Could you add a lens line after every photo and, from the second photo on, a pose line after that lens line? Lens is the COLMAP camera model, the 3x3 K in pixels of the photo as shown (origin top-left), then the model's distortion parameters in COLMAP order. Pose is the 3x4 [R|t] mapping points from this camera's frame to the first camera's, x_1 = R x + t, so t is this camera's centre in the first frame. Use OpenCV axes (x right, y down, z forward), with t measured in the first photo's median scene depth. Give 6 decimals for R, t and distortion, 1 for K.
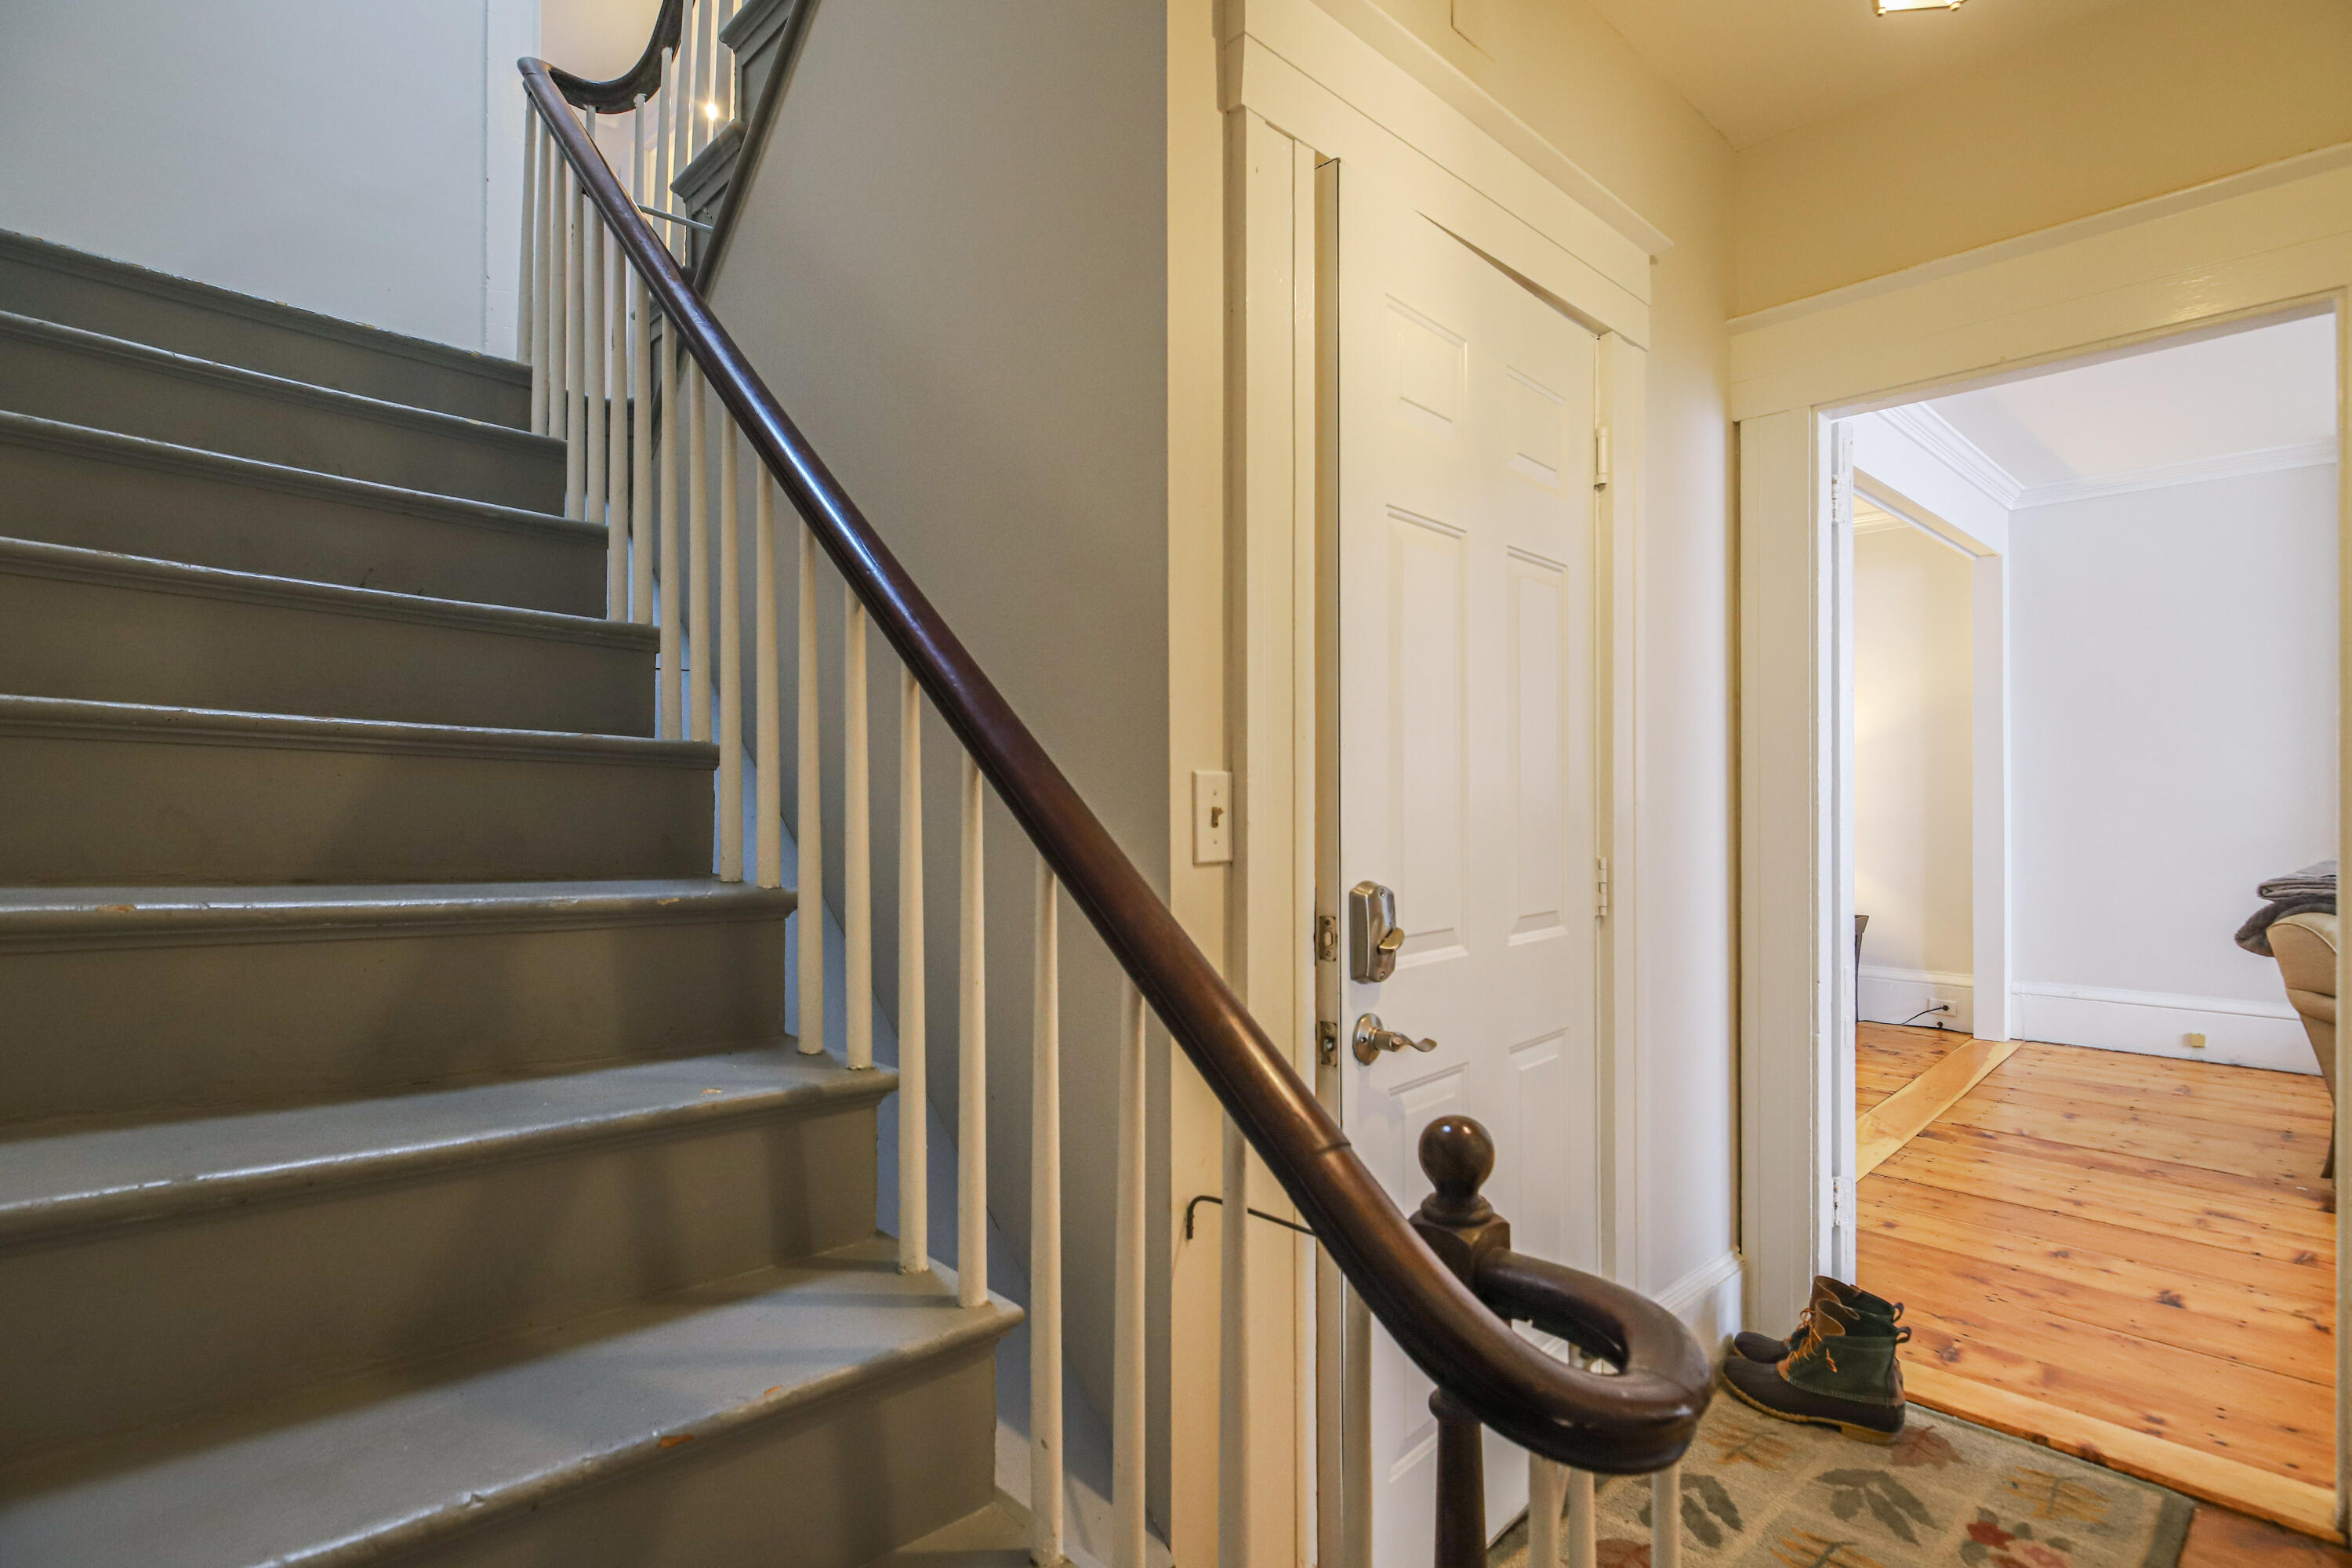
lens RADIAL K [[1155.8, 0, 1188.8], [0, 1155.8, 794.4], [0, 0, 1]] dist [-0.005616, -0.000500]
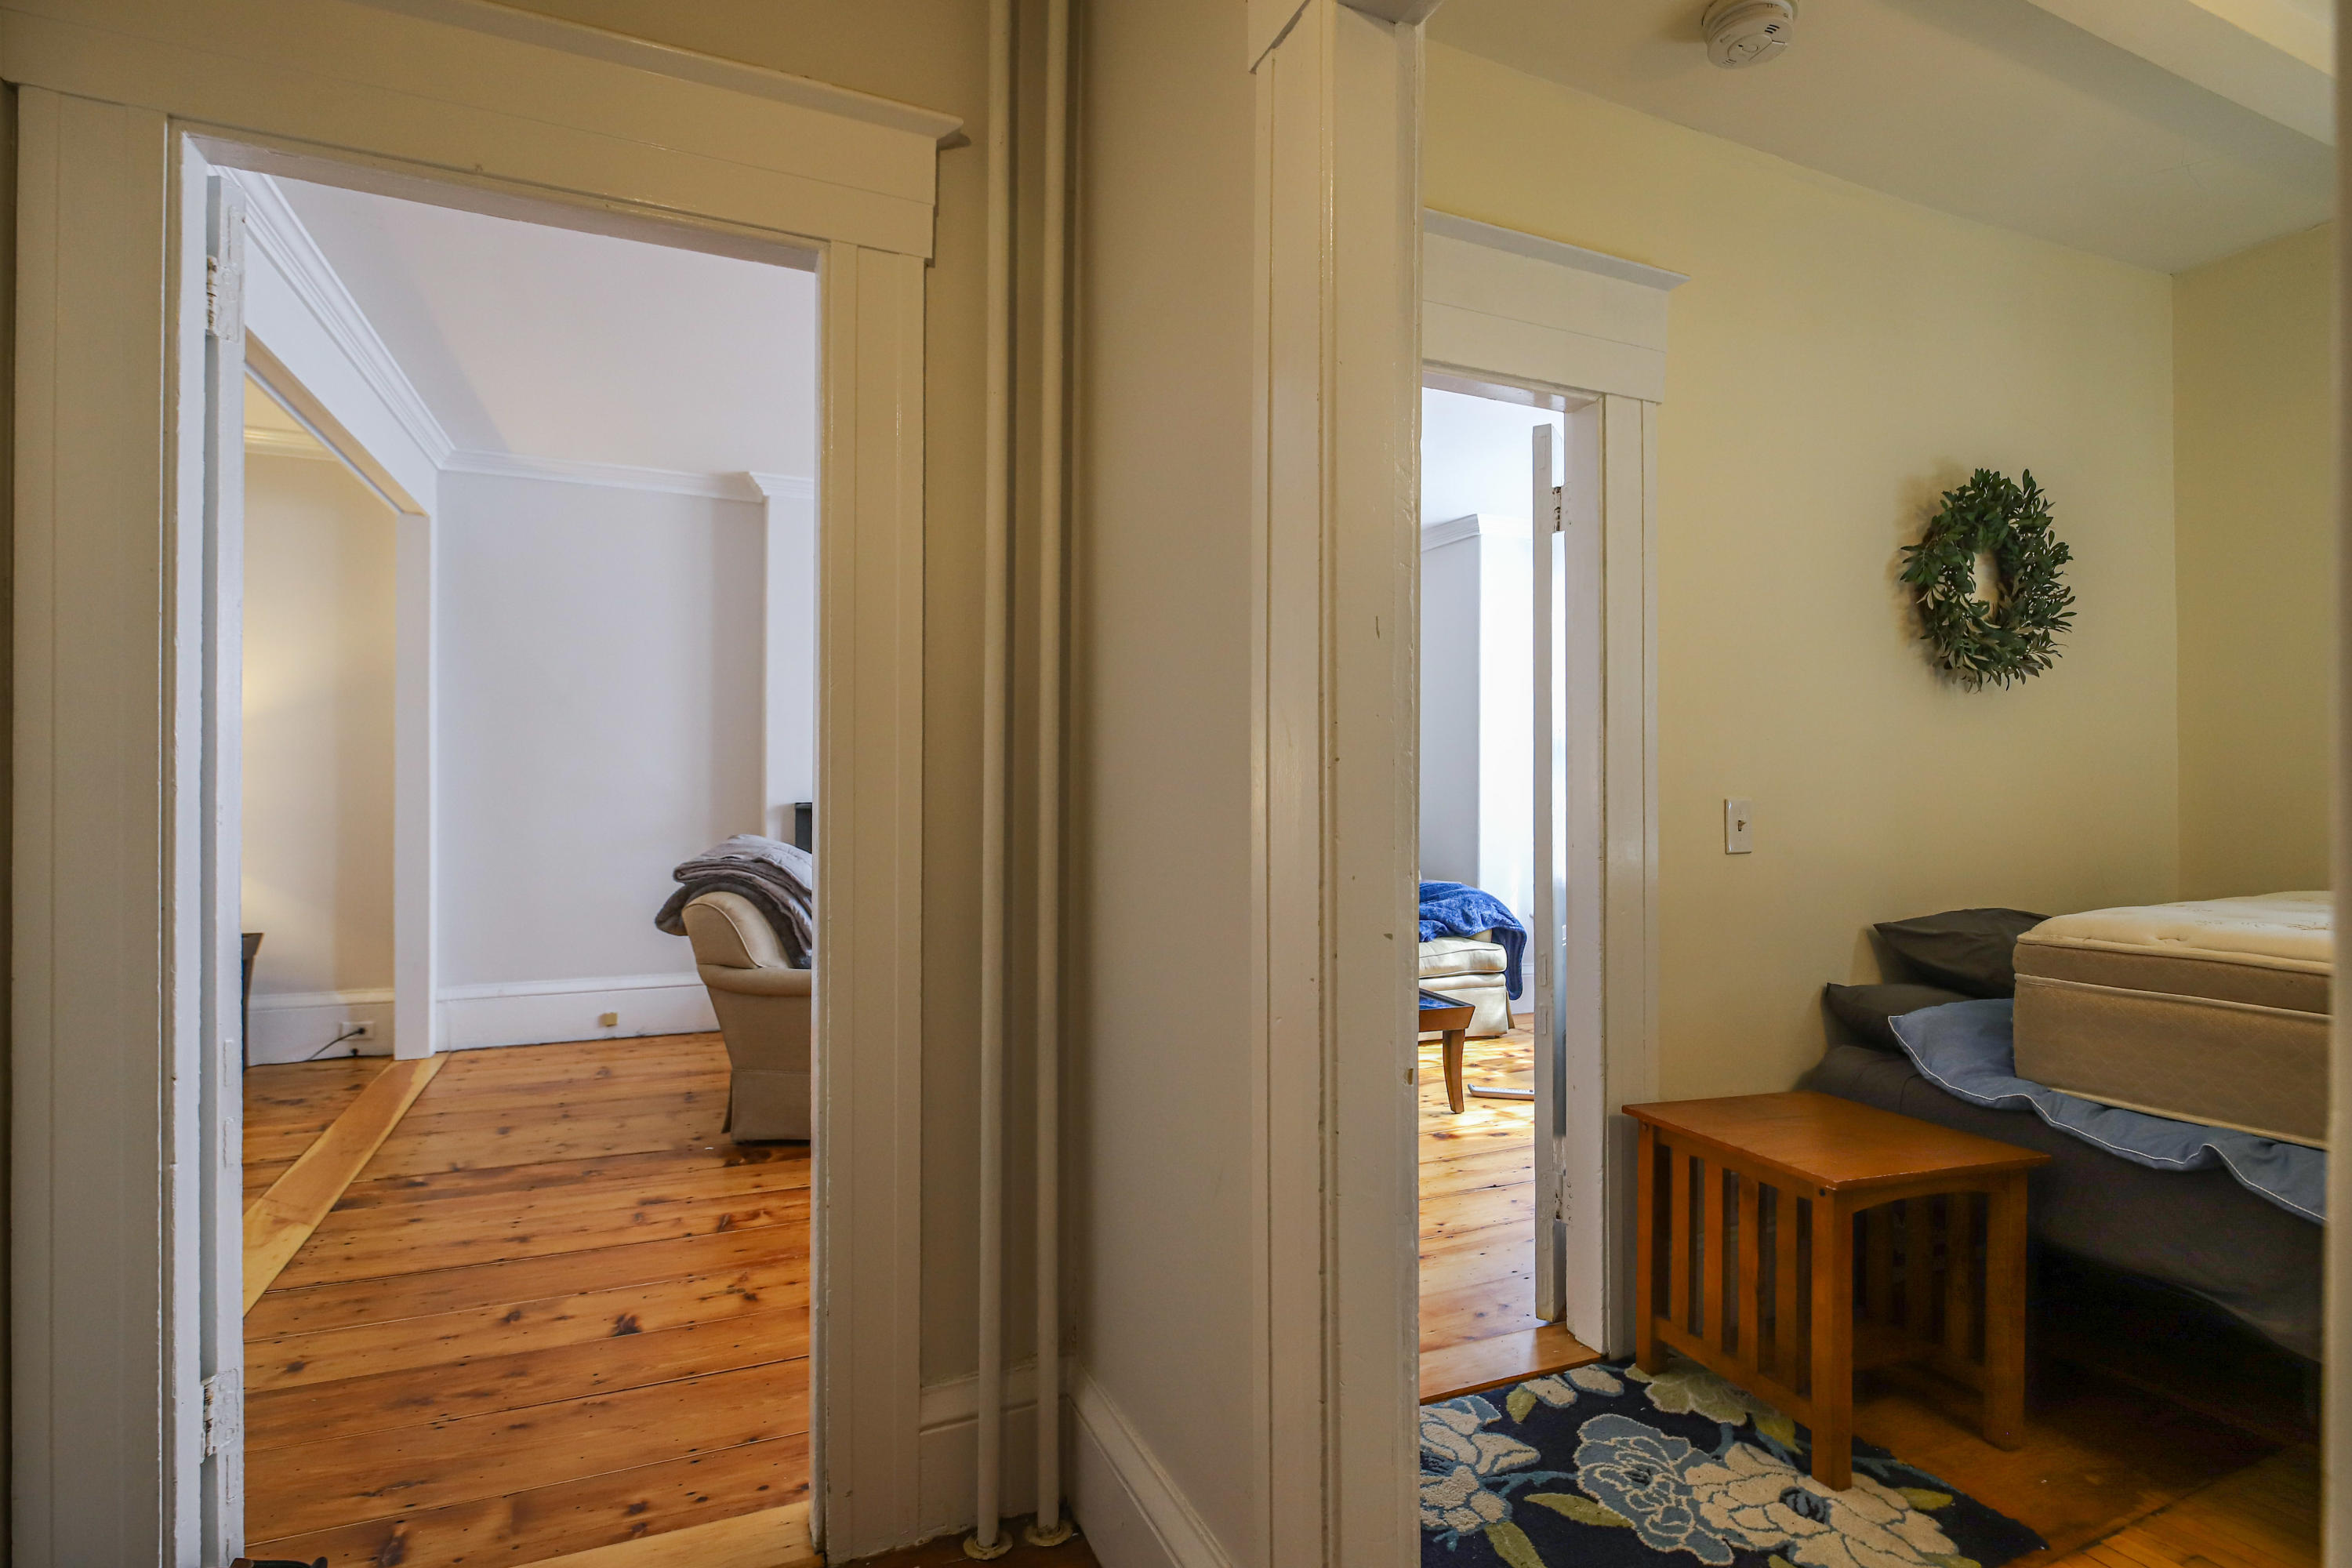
lens RADIAL K [[1145.9, 0, 1190.8], [0, 1145.9, 792.8], [0, 0, 1]] dist [-0.002332, -0.003073]
pose [[0.348010, 0.002935, 0.937486, 0.116733], [-0.005966, 0.999982, -0.000916, 0.007517], [-0.937472, -0.005274, 0.348021, 0.201024]]
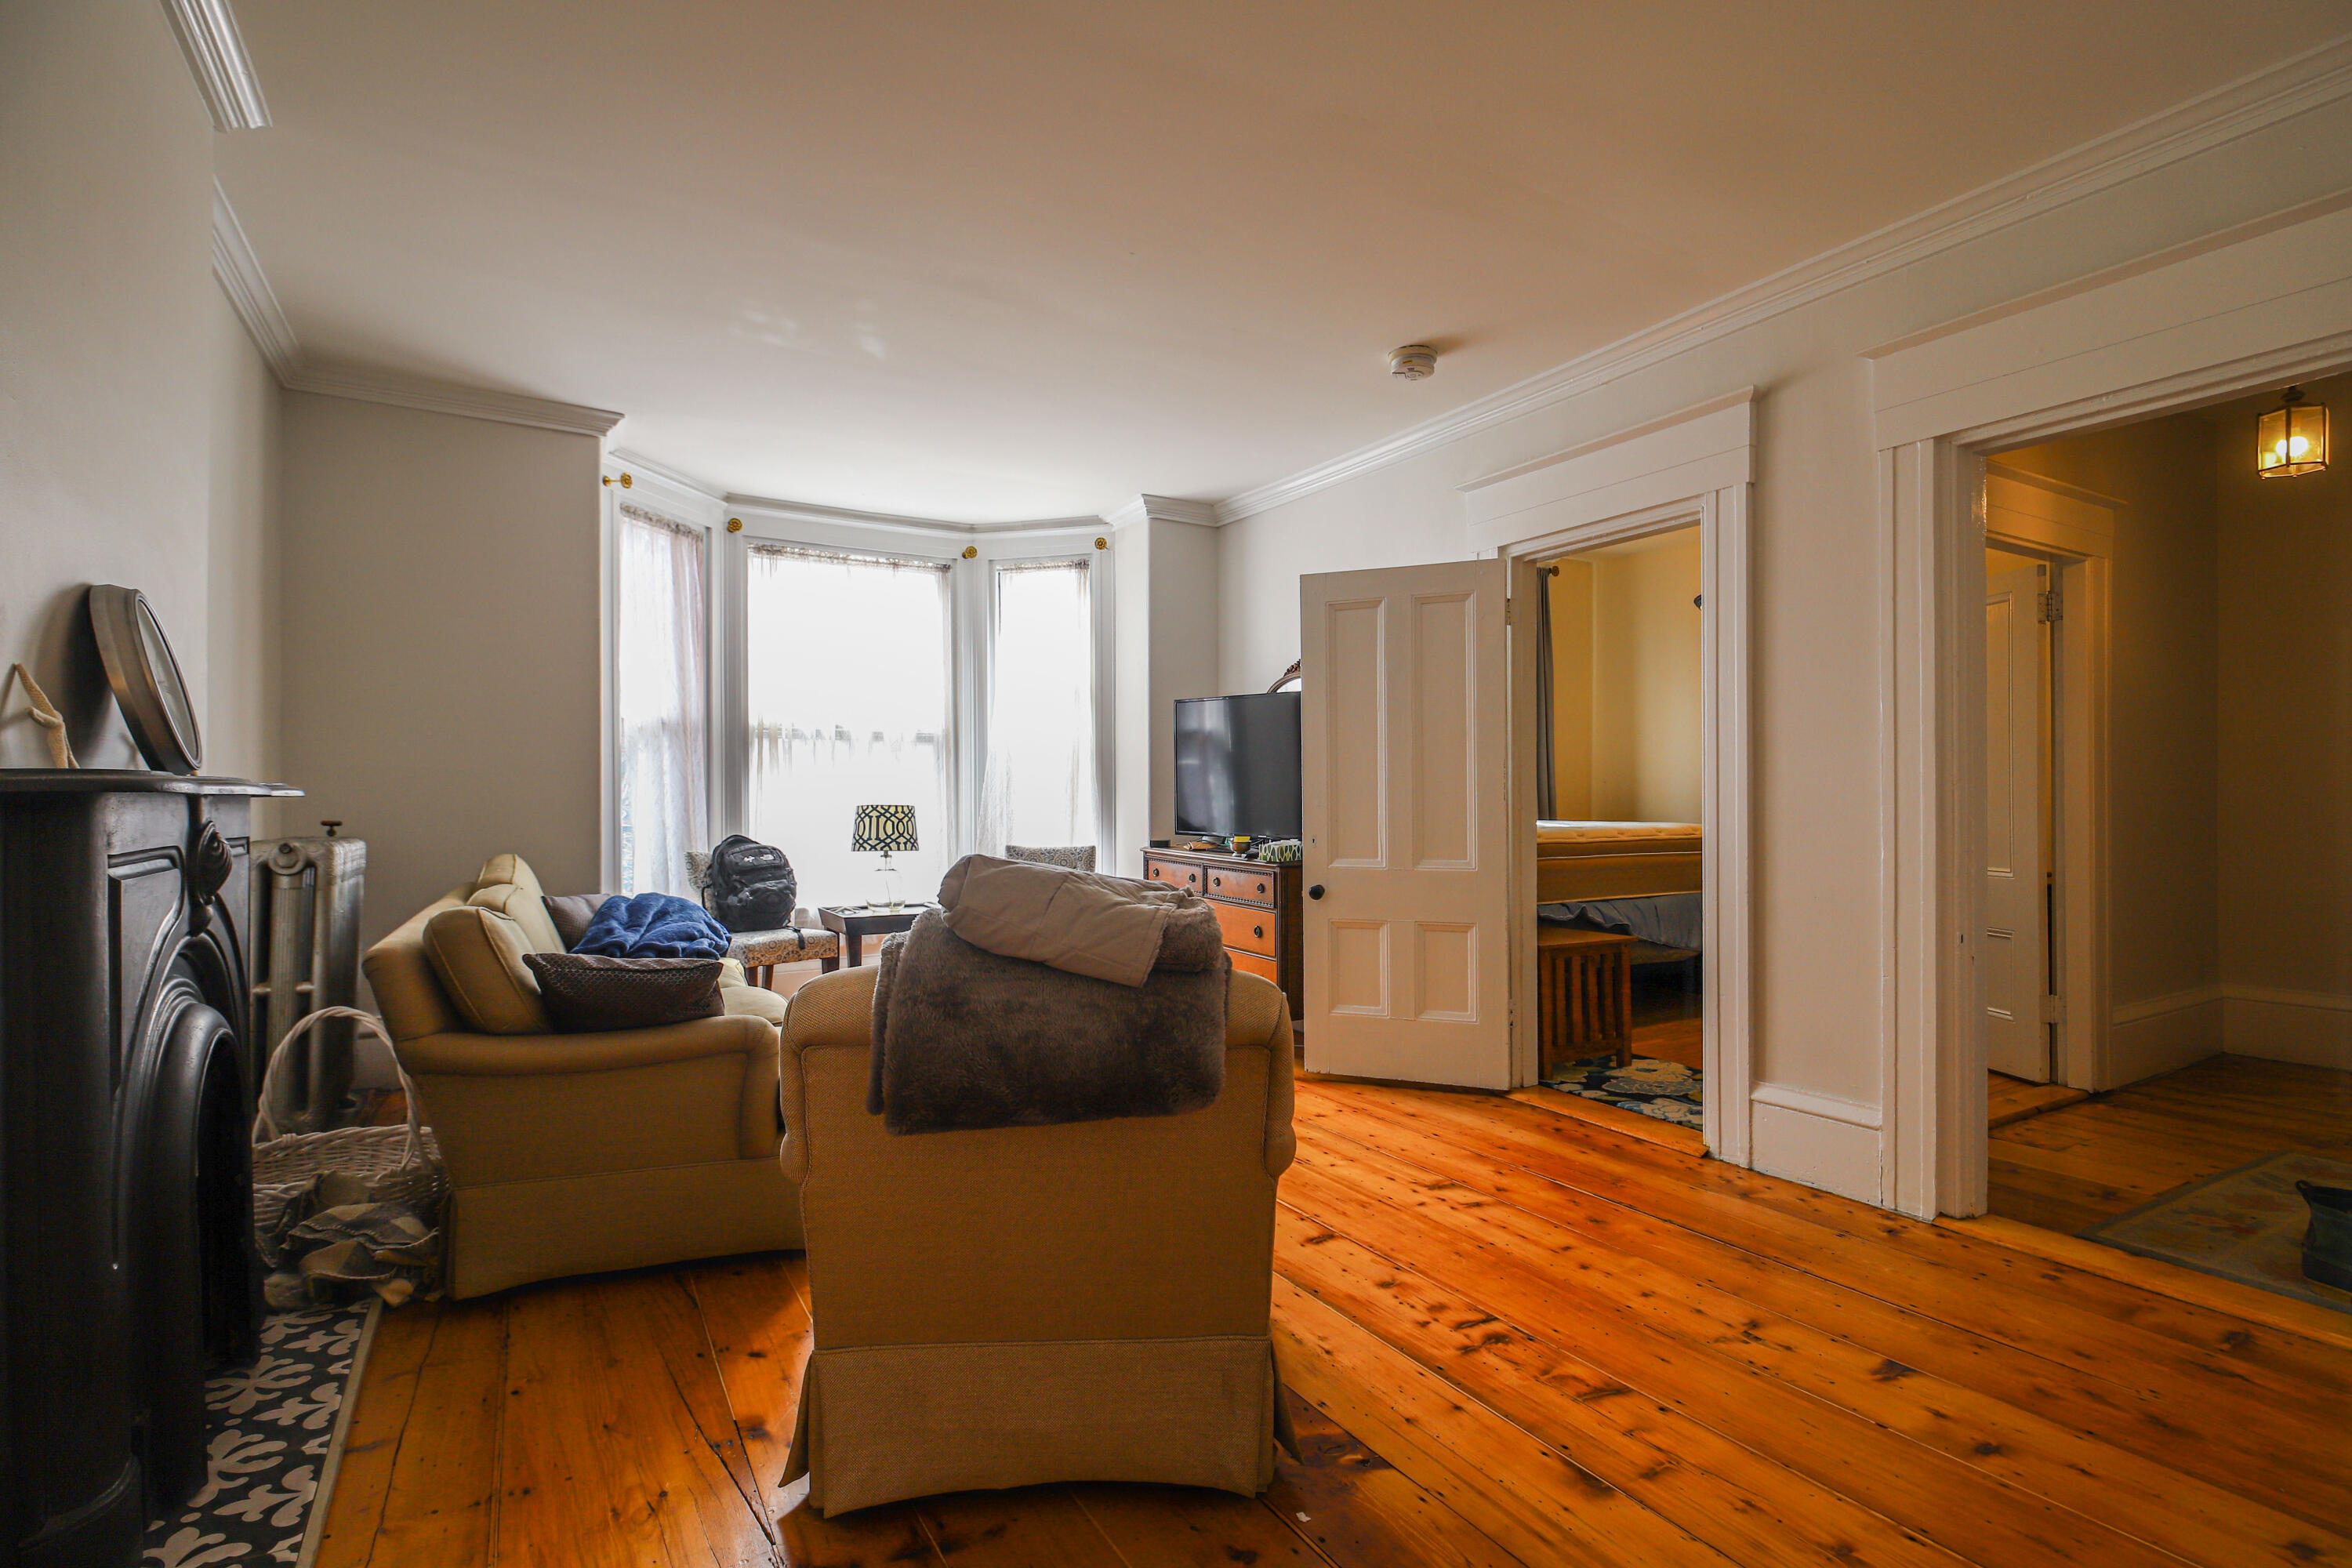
lens RADIAL K [[1145.9, 0, 1190.8], [0, 1145.9, 792.8], [0, 0, 1]] dist [-0.002332, -0.003073]
pose [[-0.969861, 0.001035, 0.243658, 0.883596], [-0.001051, 0.999964, -0.008432, 0.031892], [-0.243658, -0.008434, -0.969825, 1.479382]]
